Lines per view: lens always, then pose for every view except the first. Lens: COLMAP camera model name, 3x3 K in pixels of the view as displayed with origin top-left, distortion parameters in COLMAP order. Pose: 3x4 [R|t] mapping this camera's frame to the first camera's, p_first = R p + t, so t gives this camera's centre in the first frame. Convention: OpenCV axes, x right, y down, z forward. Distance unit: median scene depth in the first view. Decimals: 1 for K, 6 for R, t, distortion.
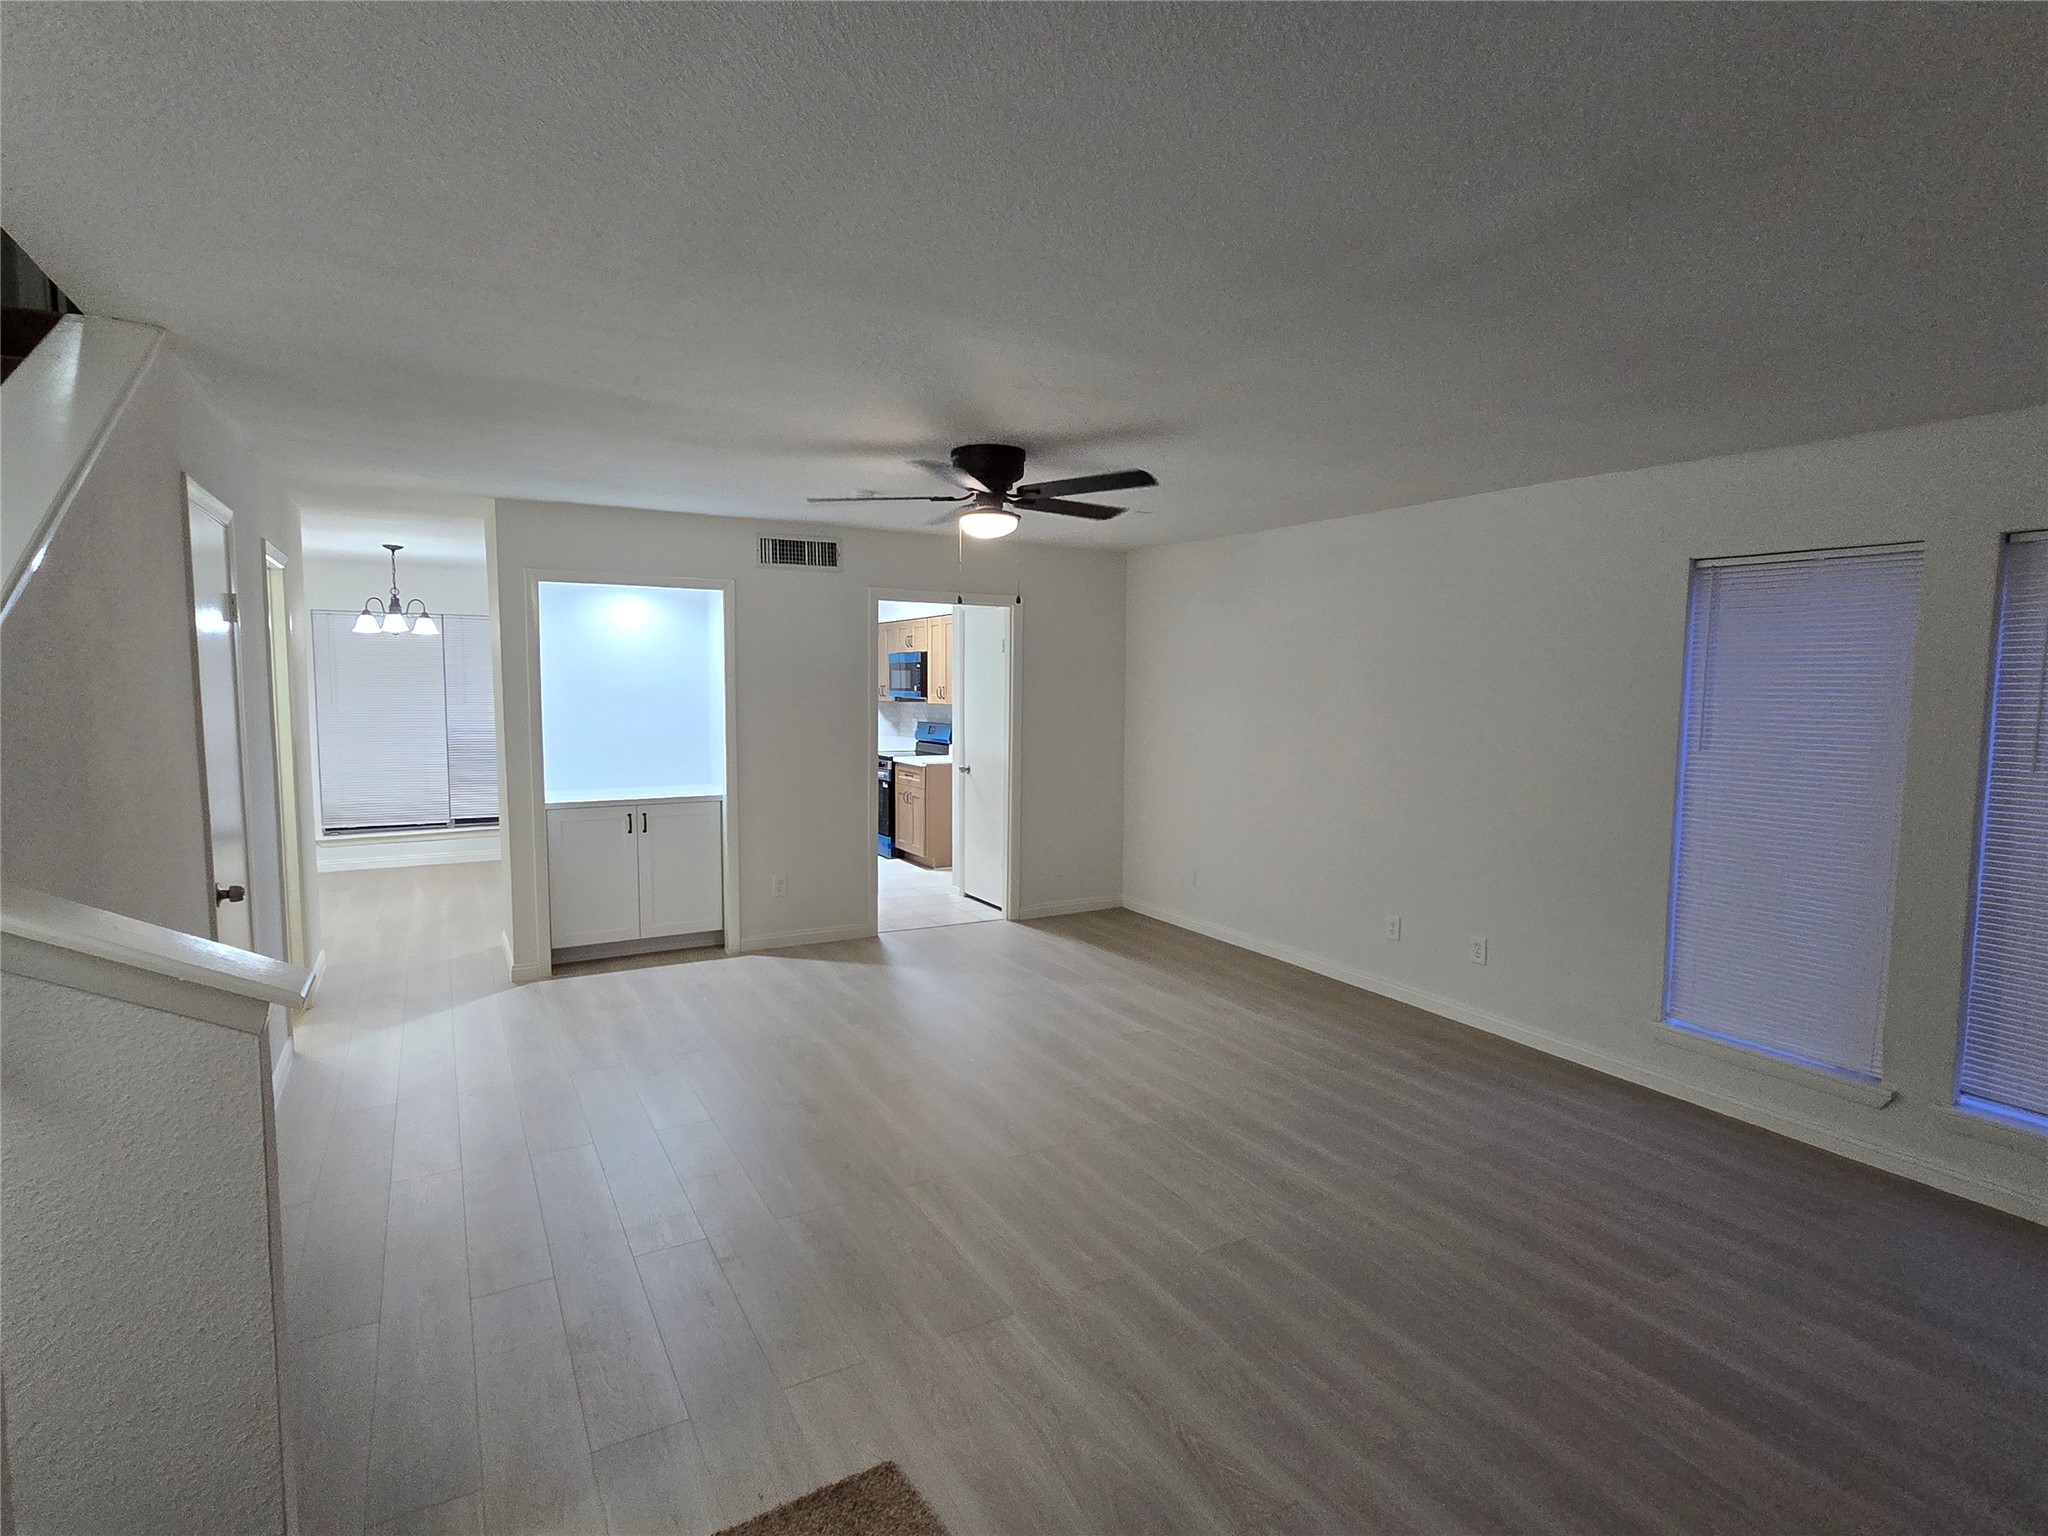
lens RADIAL K [[1057.3, 0, 1024.0], [0, 1057.3, 768.0], [0, 0, 1]] dist [0.000015, -0.000013]
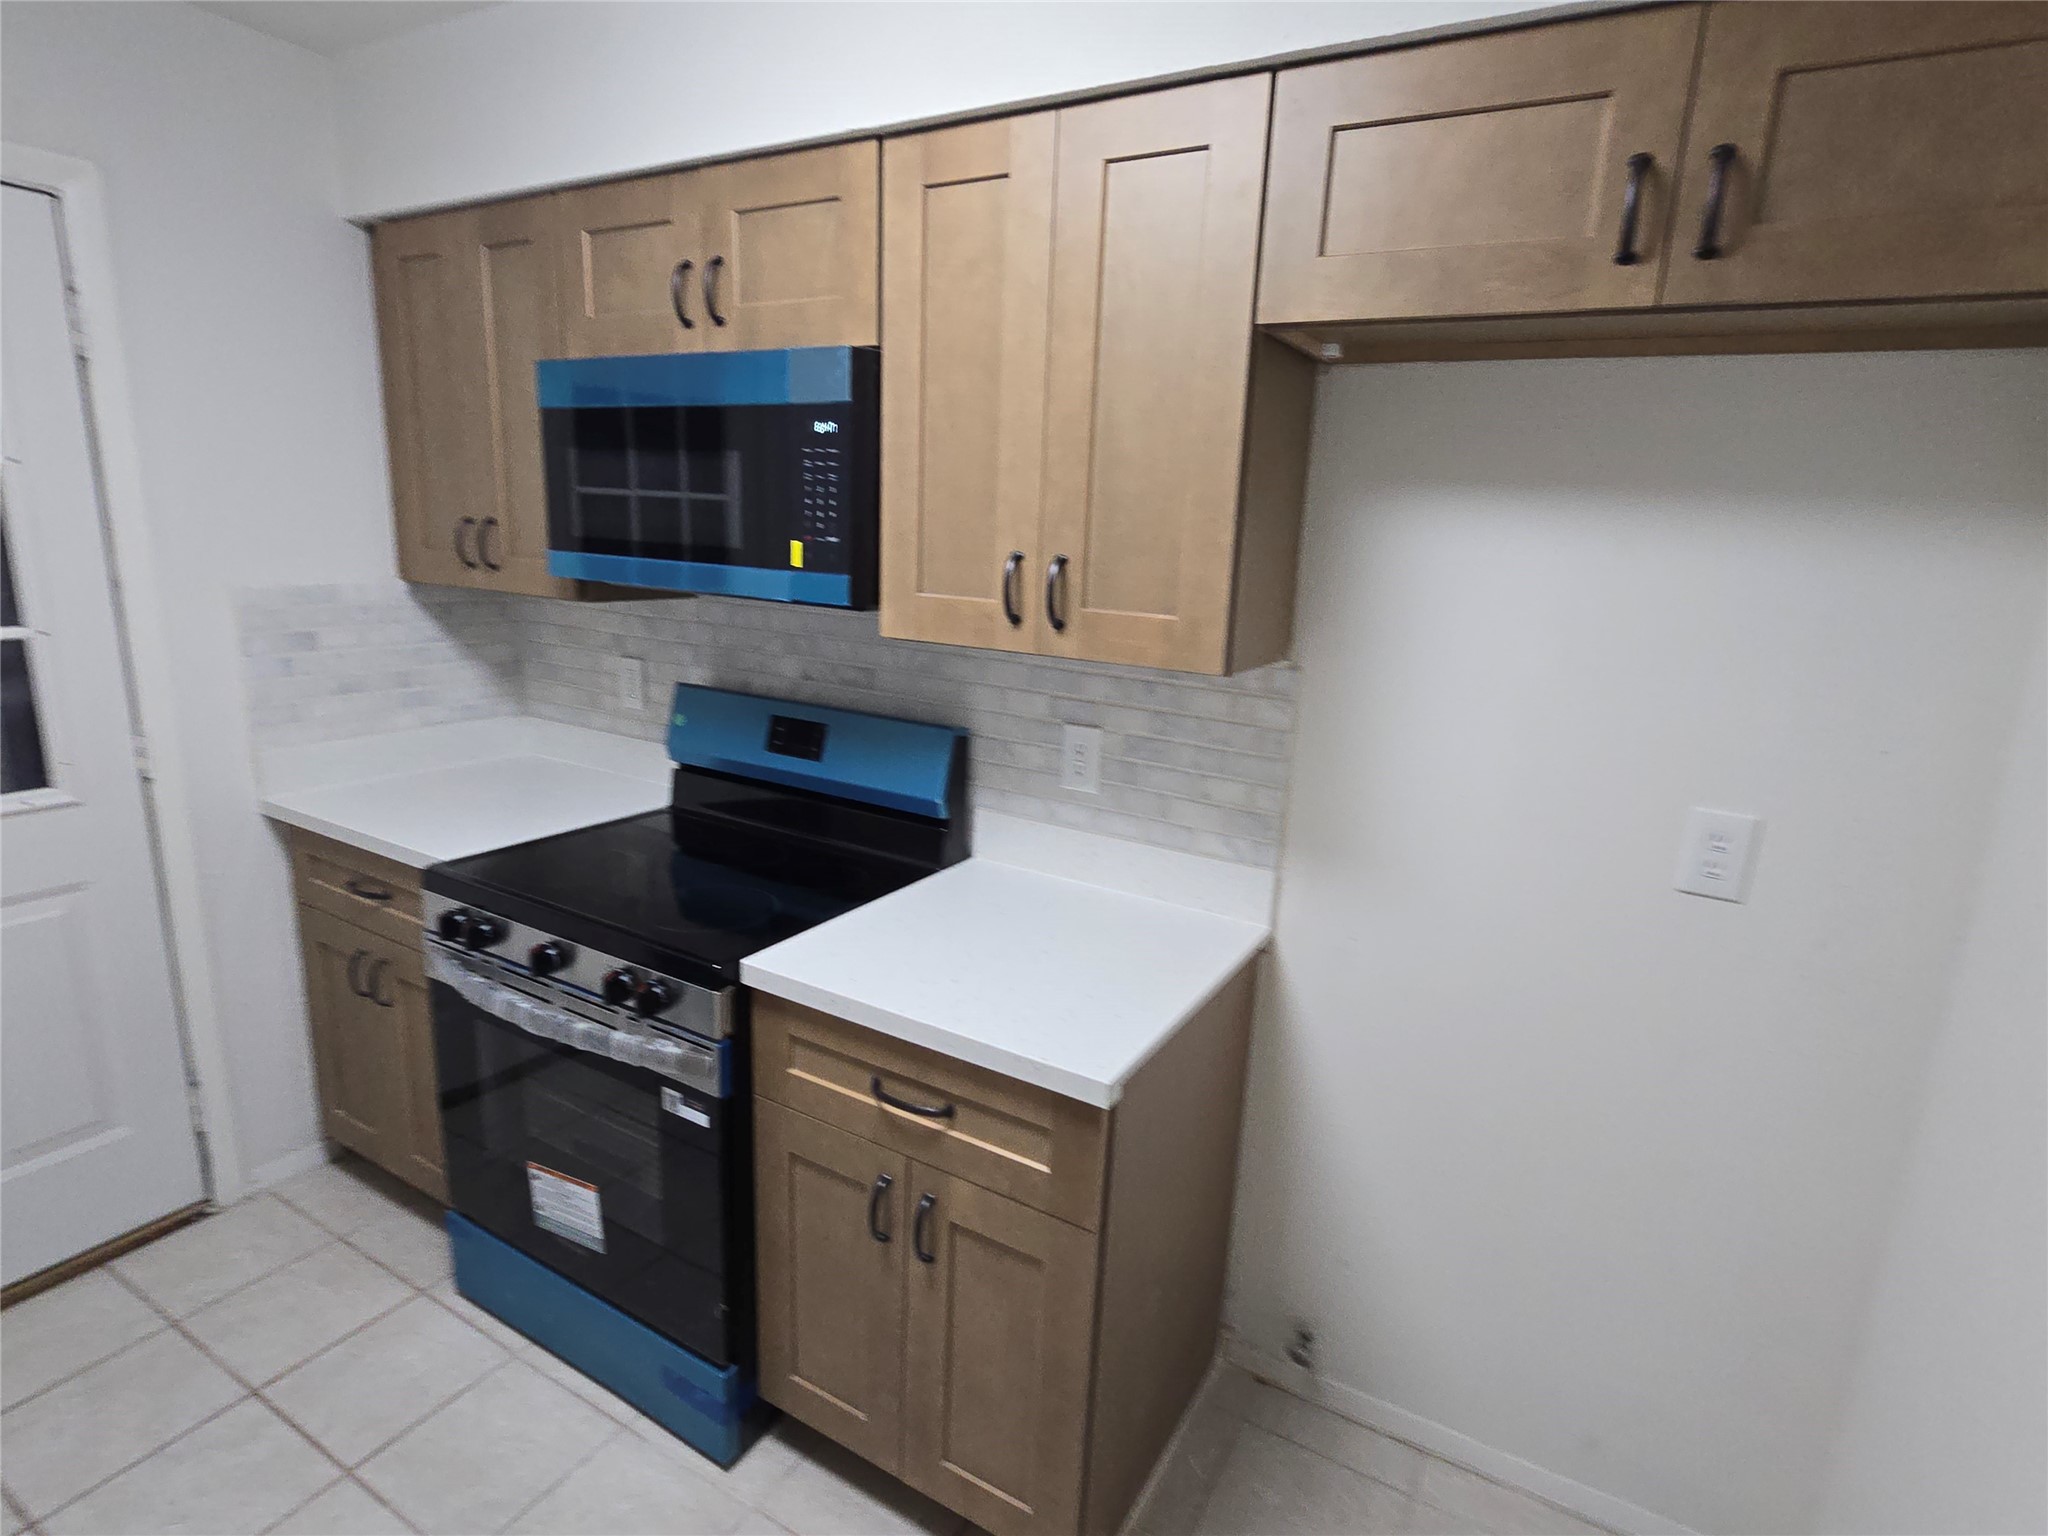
lens RADIAL K [[1057.3, 0, 1024.0], [0, 1057.3, 768.0], [0, 0, 1]] dist [0.000015, -0.000013]
pose [[0.867992, -0.086090, 0.489059, -0.163526], [0.005470, 0.986455, 0.163938, -0.069634], [-0.496549, -0.139622, 0.856706, 0.828081]]
